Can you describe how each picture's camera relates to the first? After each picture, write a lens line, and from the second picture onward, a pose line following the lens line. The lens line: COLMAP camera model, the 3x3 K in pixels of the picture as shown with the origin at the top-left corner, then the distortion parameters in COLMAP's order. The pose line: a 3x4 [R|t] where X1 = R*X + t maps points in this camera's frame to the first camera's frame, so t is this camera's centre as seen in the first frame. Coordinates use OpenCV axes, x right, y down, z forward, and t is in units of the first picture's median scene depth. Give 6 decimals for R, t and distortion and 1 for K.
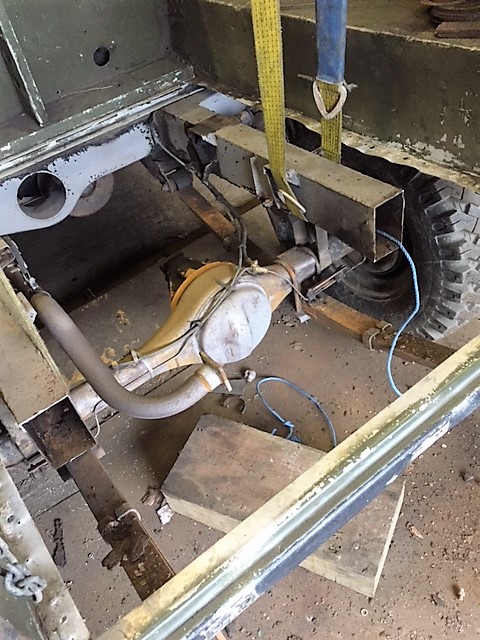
lens RADIAL K [[544.7, 0, 236.0], [0, 544.7, 321.8], [0, 0, 1]] dist [0.047042, -0.064819]
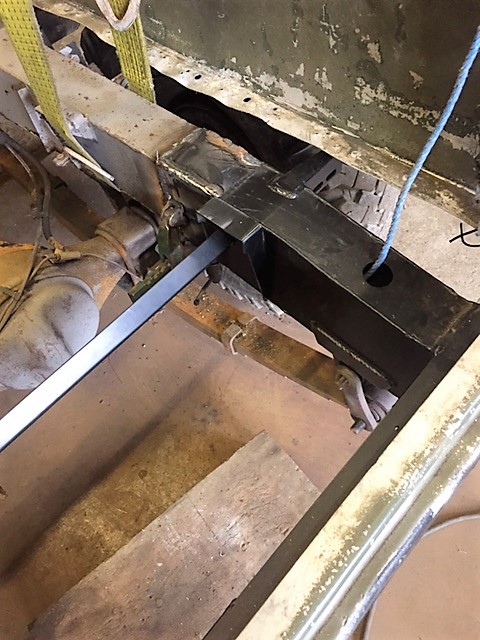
lens RADIAL K [[544.7, 0, 245.5], [0, 544.7, 322.4], [0, 0, 1]] dist [0.047042, -0.064819]
pose [[0.977018, -0.119275, 0.176664, 0.163055], [0.079931, 0.973318, 0.215089, -0.182015], [-0.197605, -0.196025, 0.960482, 0.339441]]
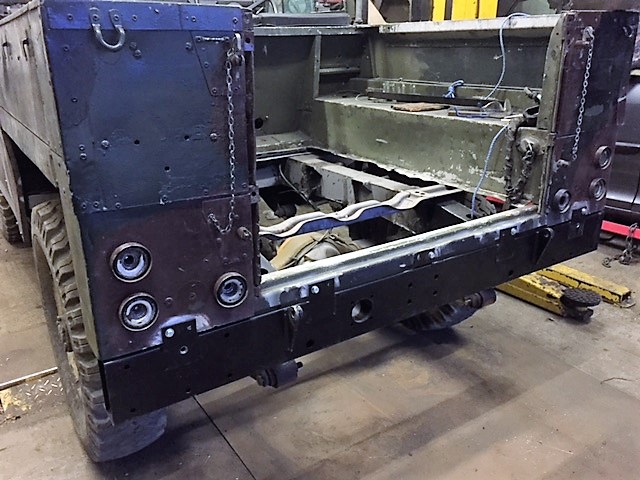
lens RADIAL K [[544.7, 0, 319.6], [0, 544.7, 239.4], [0, 0, 1]] dist [0.047042, -0.064819]
pose [[0.987984, 0.154340, 0.008169, -0.033973], [-0.139167, 0.911358, -0.387375, 0.607607], [-0.067233, 0.381584, 0.921886, -0.523376]]
